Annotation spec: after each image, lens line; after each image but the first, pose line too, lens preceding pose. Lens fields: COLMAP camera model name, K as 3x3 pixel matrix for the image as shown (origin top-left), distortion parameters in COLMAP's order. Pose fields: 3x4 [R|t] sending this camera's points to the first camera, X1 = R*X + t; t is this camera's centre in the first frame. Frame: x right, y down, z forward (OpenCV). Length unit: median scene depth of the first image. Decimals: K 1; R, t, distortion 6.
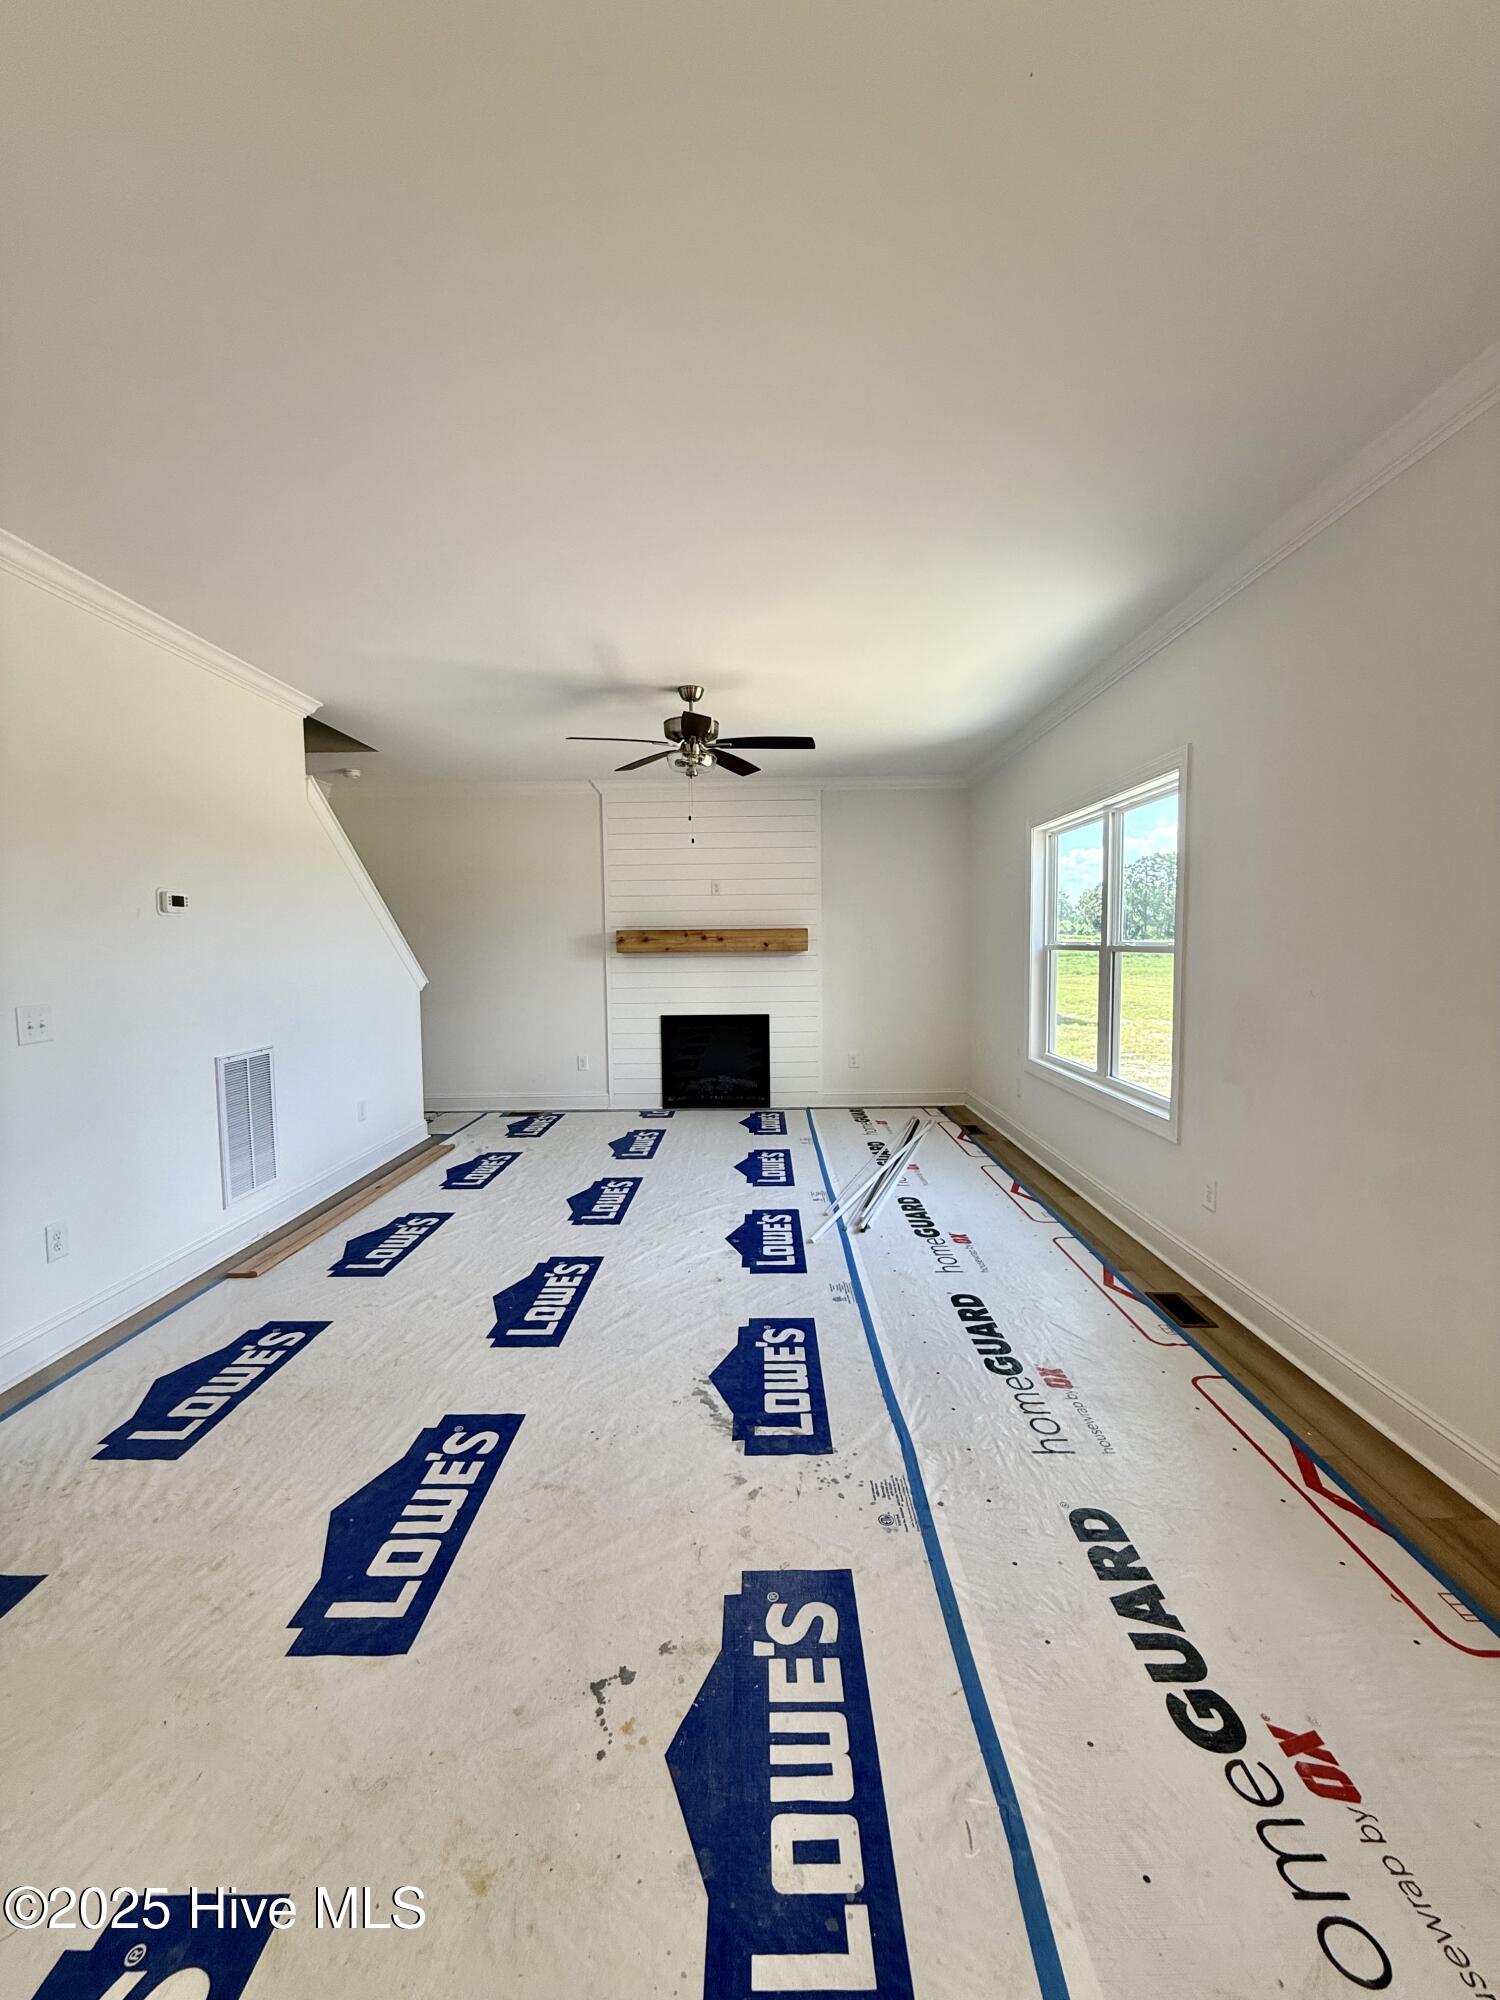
lens RADIAL K [[808.6, 0, 742.2], [0, 808.6, 992.9], [0, 0, 1]] dist [0.001638, 0.000011]
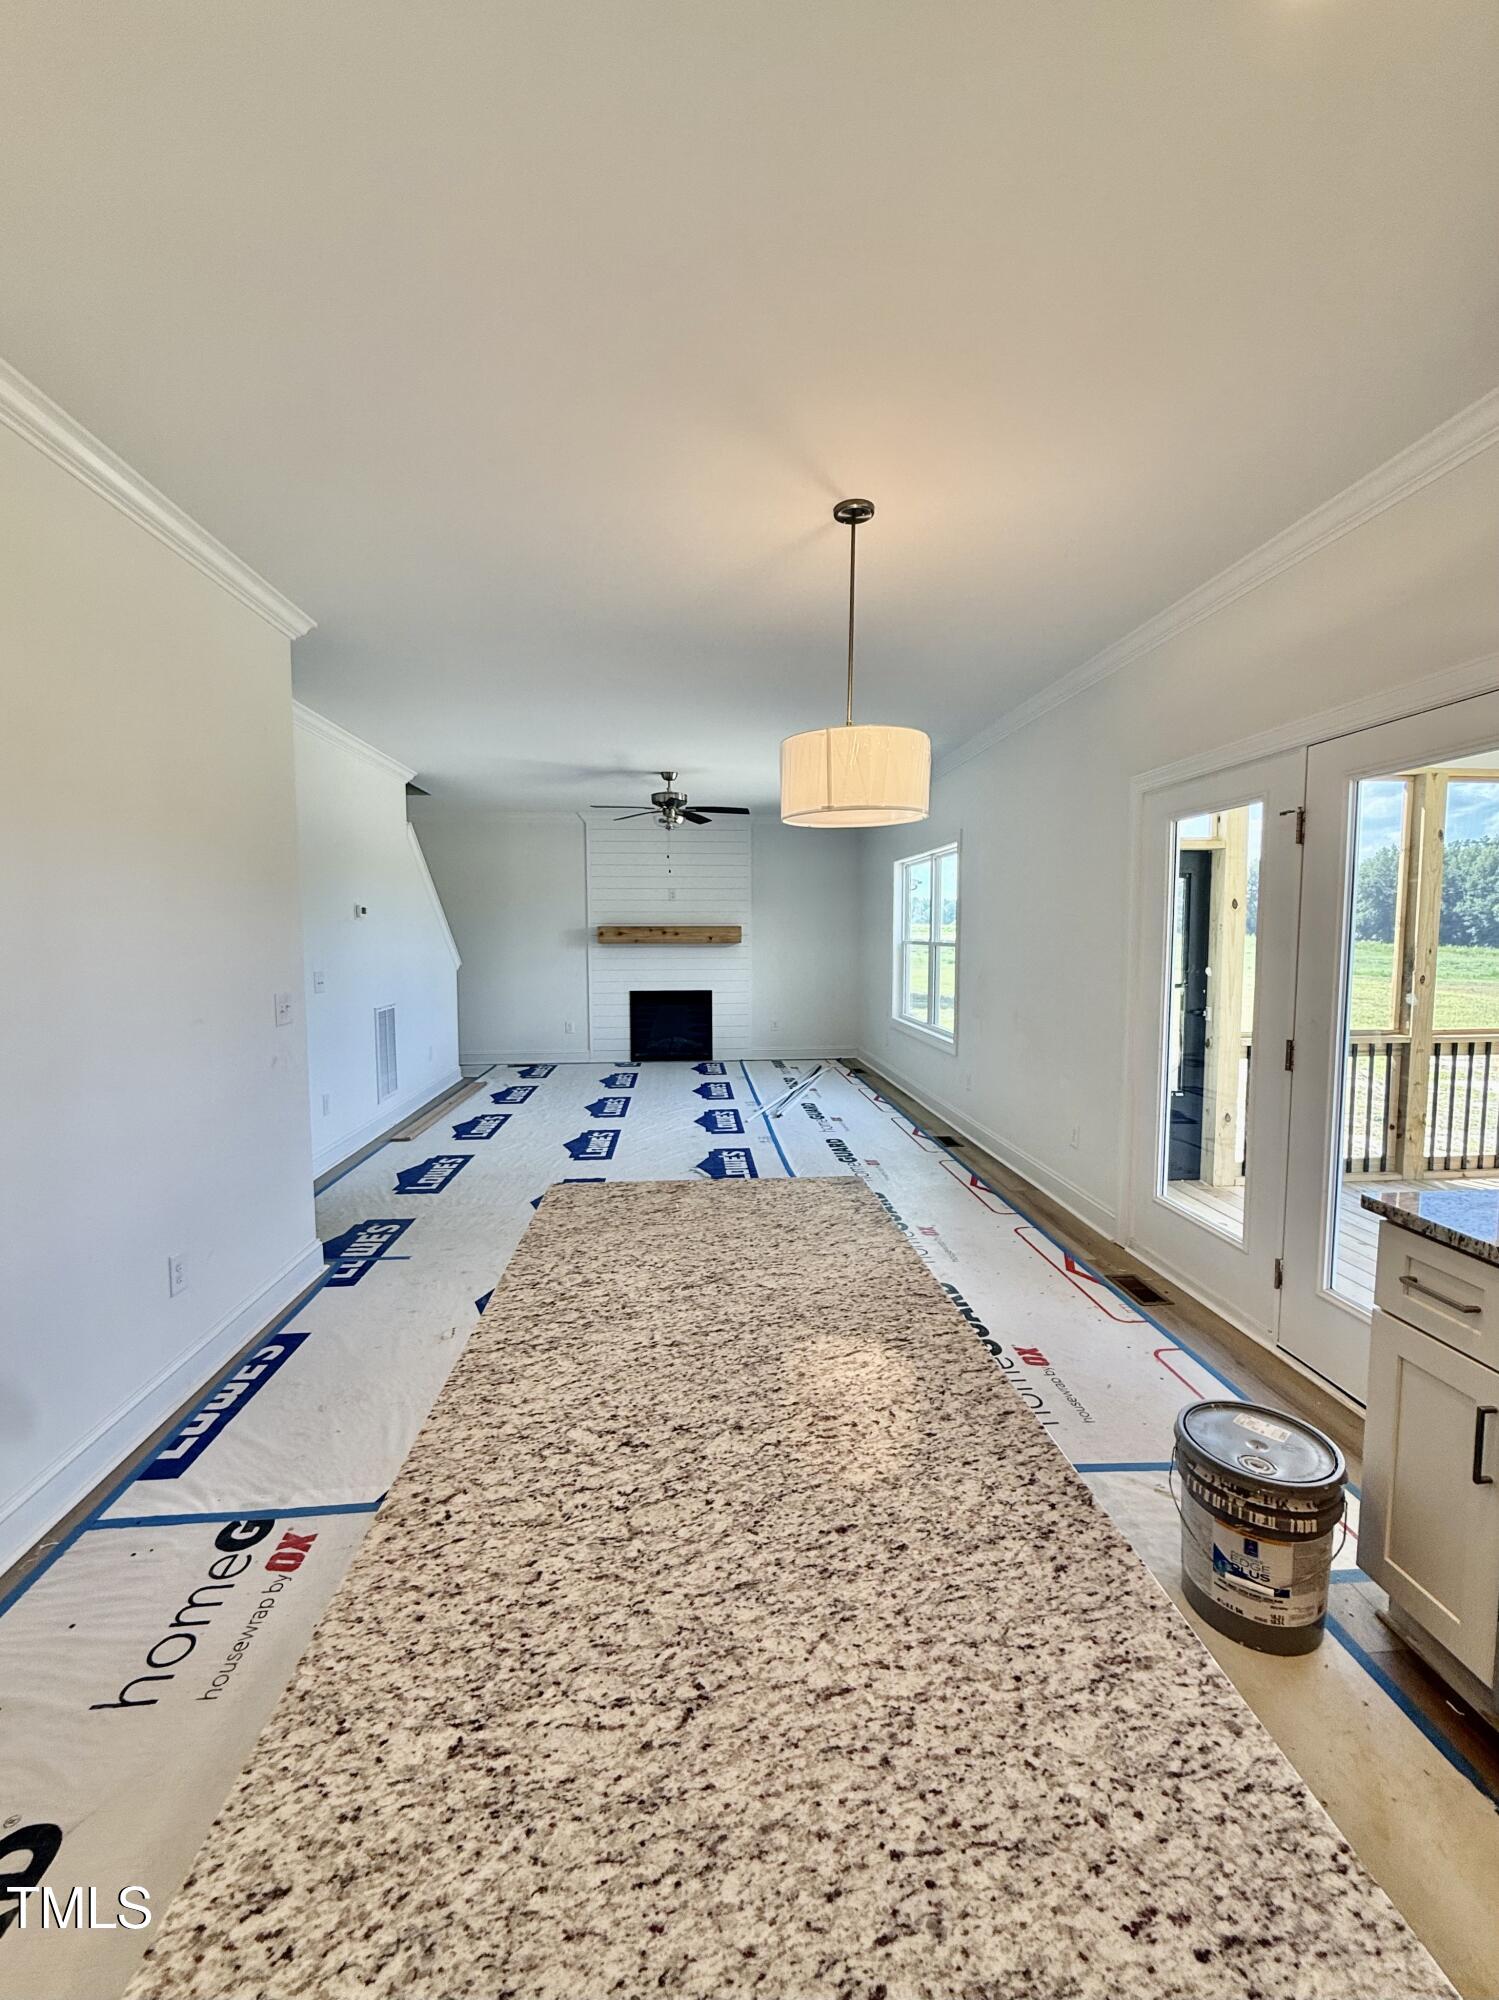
lens RADIAL K [[808.6, 0, 749.3], [0, 808.6, 998.1], [0, 0, 1]] dist [0.001638, 0.000011]
pose [[0.995039, 0.000212, 0.099490, -0.046548], [-0.002061, 0.999827, 0.018485, 0.018120], [-0.099469, -0.018598, 0.994867, -0.404784]]
